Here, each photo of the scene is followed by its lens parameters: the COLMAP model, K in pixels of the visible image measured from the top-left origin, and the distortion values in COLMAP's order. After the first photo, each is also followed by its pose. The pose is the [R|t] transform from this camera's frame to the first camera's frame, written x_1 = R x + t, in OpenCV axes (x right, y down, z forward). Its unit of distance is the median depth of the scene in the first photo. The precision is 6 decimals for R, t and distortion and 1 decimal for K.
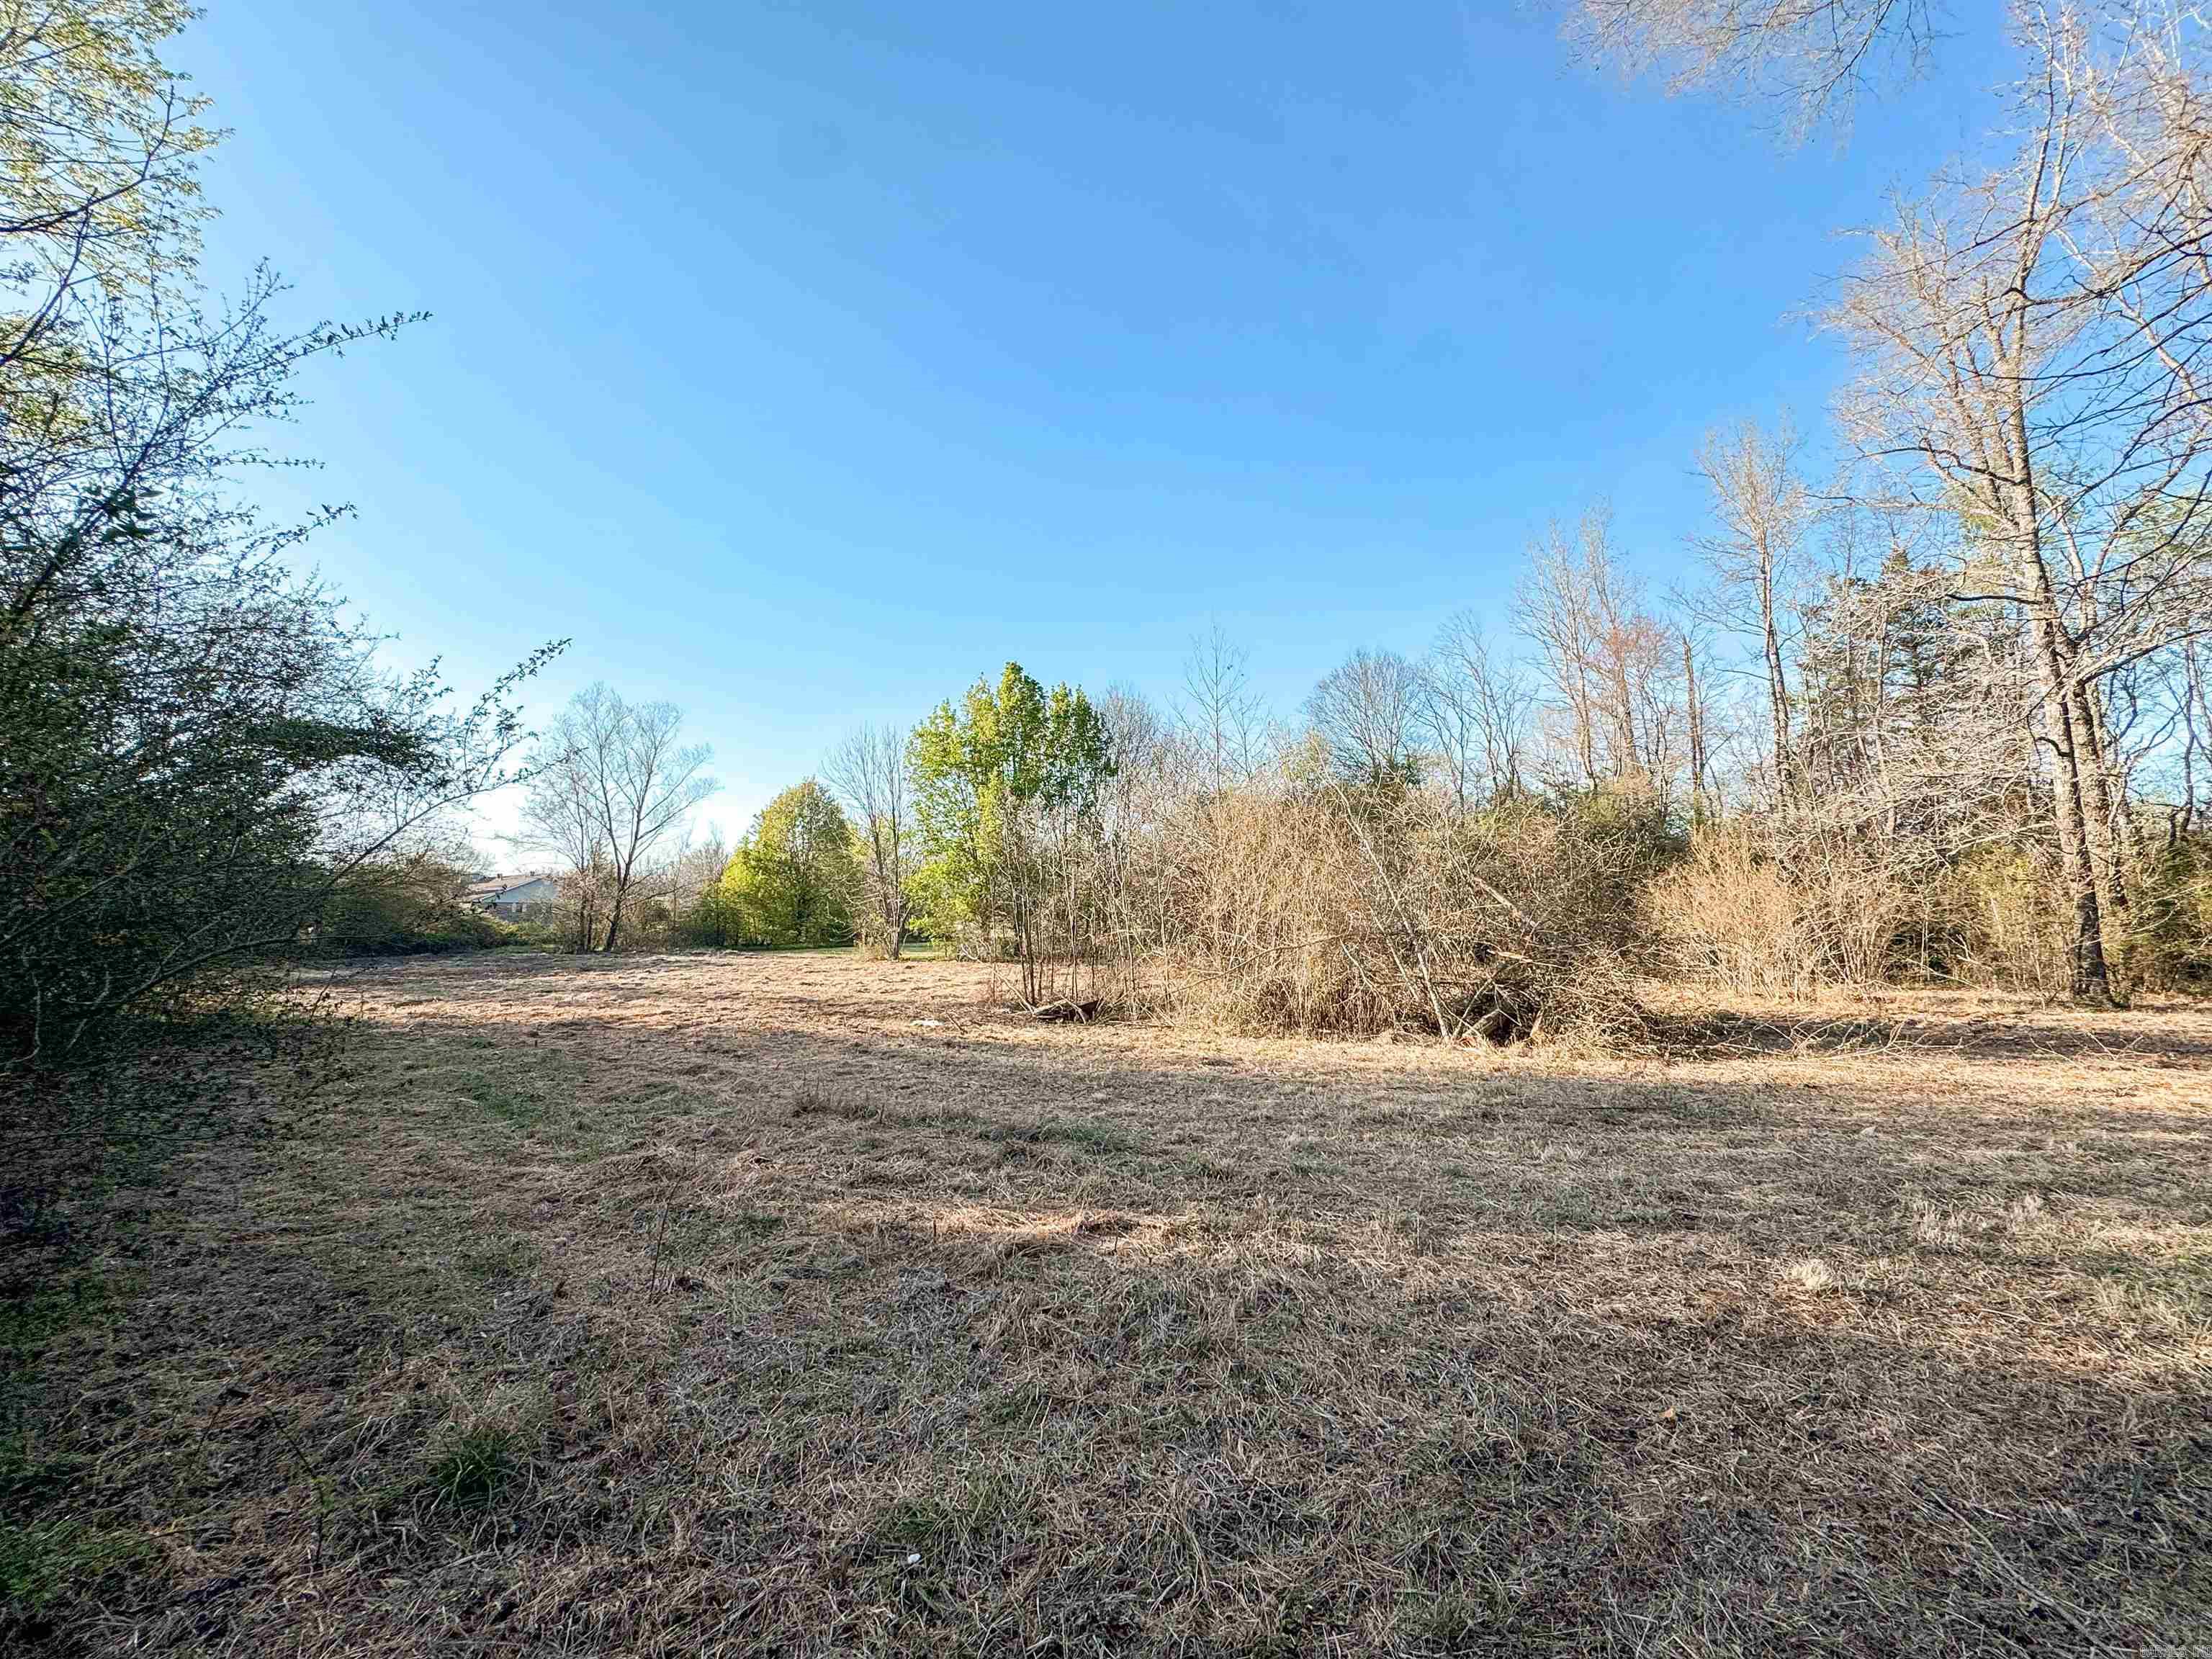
lens RADIAL K [[893.8, 0, 1106.0], [0, 893.8, 829.5], [0, 0, 1]] dist [-0.000120, -0.000051]
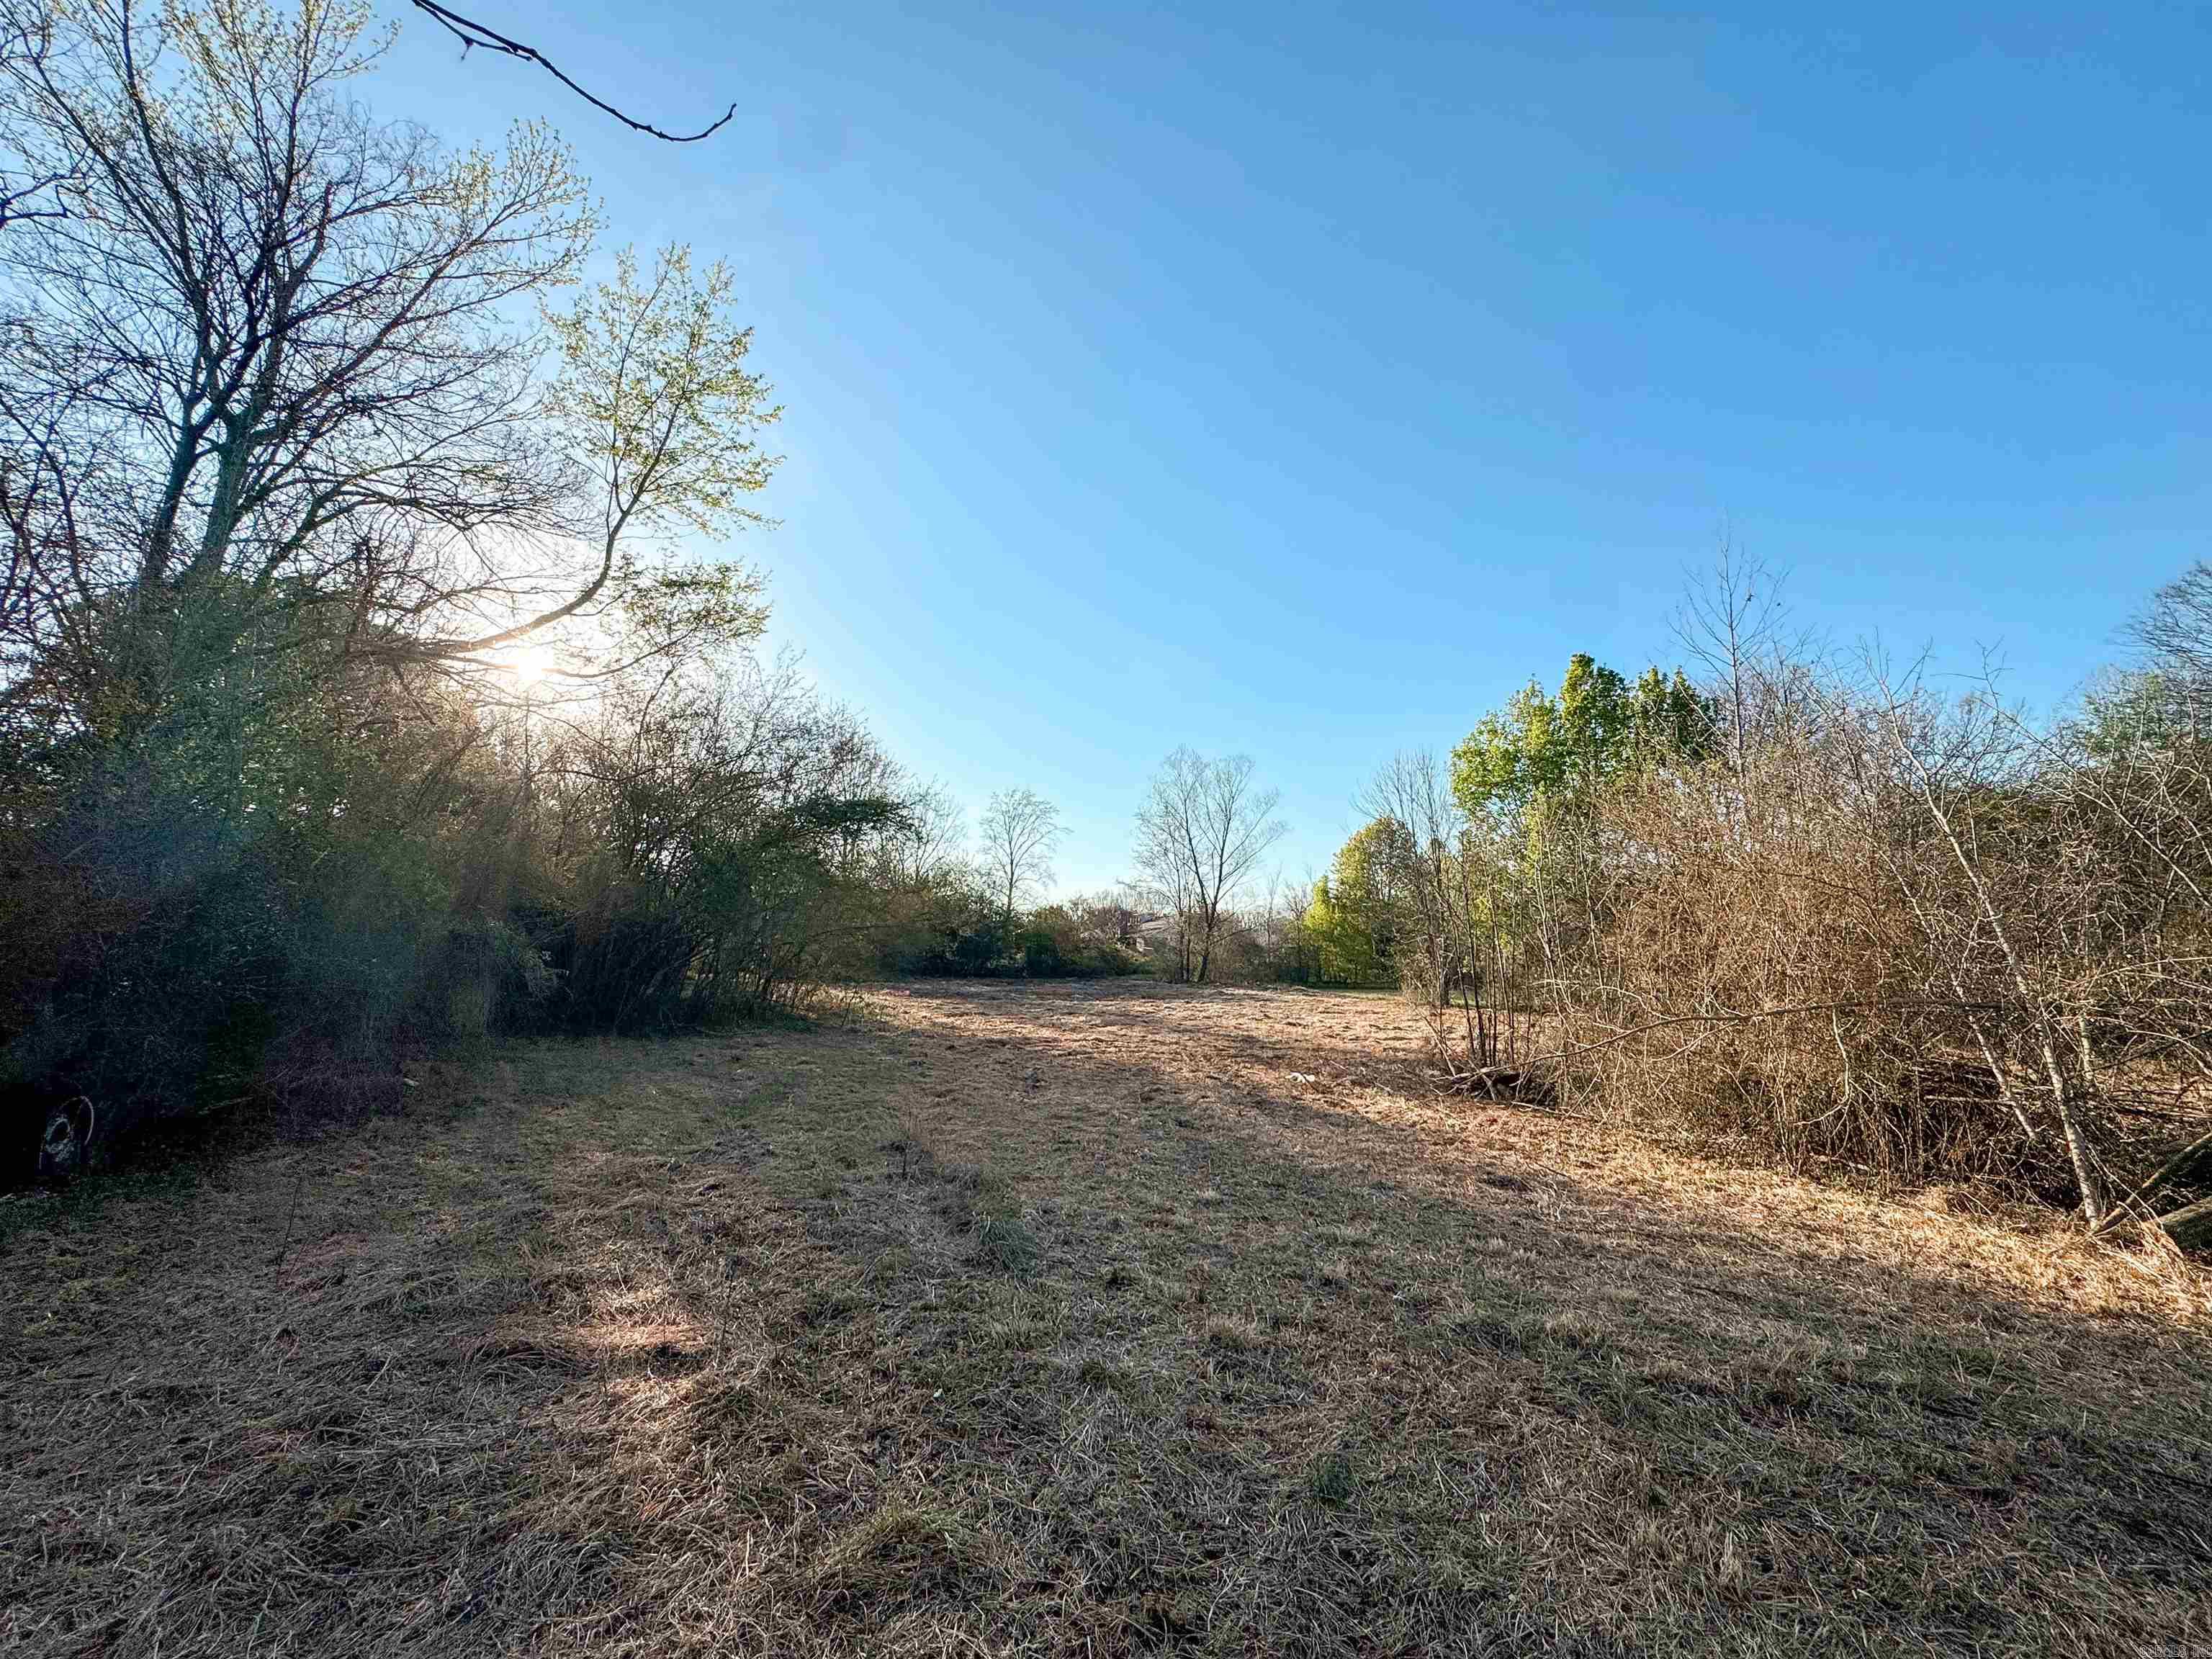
lens RADIAL K [[893.8, 0, 1106.0], [0, 893.8, 829.5], [0, 0, 1]] dist [-0.000120, -0.000051]
pose [[0.753934, -0.068241, -0.653397, 0.091879], [0.038867, 0.997482, -0.059329, 0.007847], [0.655800, 0.019335, 0.754687, 0.080412]]
